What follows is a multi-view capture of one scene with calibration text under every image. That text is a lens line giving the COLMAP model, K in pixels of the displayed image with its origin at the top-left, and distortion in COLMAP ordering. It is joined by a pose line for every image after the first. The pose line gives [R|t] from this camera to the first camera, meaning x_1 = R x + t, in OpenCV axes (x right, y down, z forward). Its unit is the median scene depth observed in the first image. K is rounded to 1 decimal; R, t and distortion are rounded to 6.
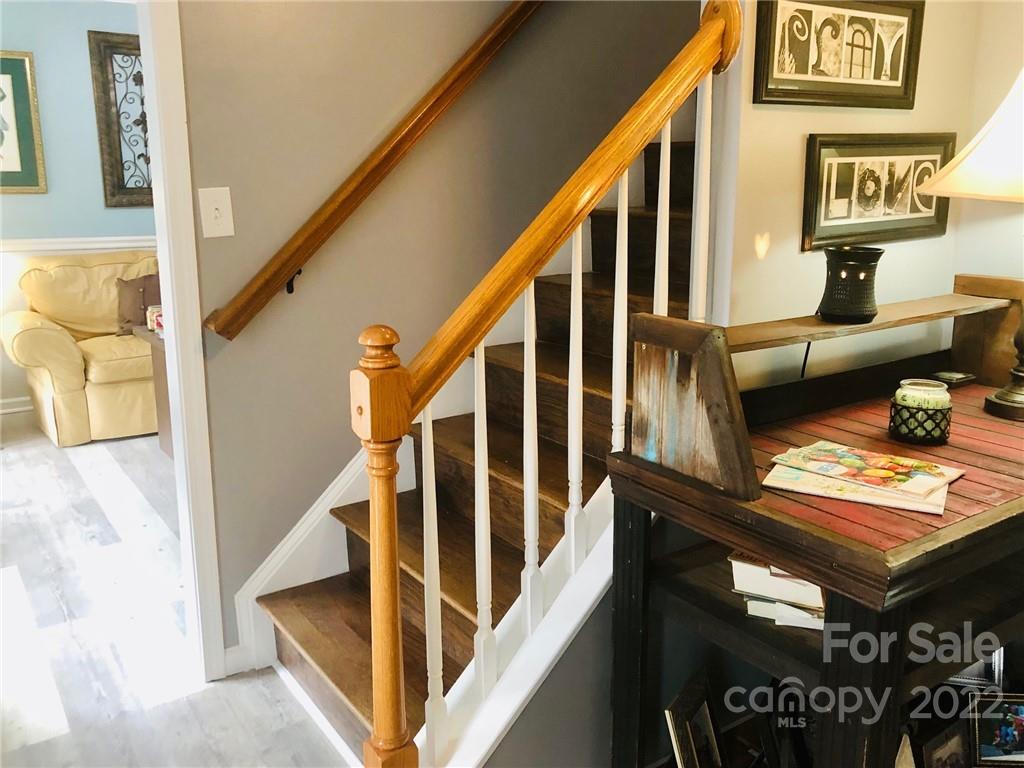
lens RADIAL K [[898.8, 0, 510.8], [0, 898.8, 377.2], [0, 0, 1]] dist [-0.001771, 0.010840]
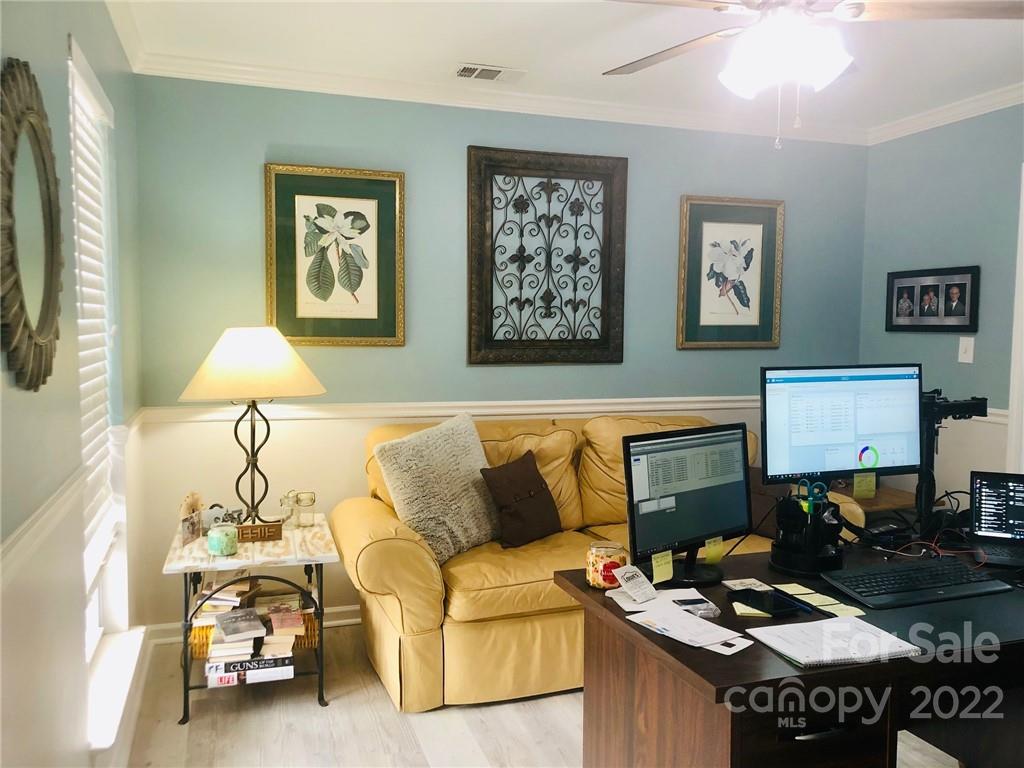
lens RADIAL K [[844.9, 0, 512.8], [0, 844.9, 386.6], [0, 0, 1]] dist [0.040770, -0.034680]
pose [[0.962635, 0.026203, -0.269531, -0.219976], [-0.065447, 0.988314, -0.137666, -0.073156], [0.262774, 0.150162, 0.953101, 0.321228]]
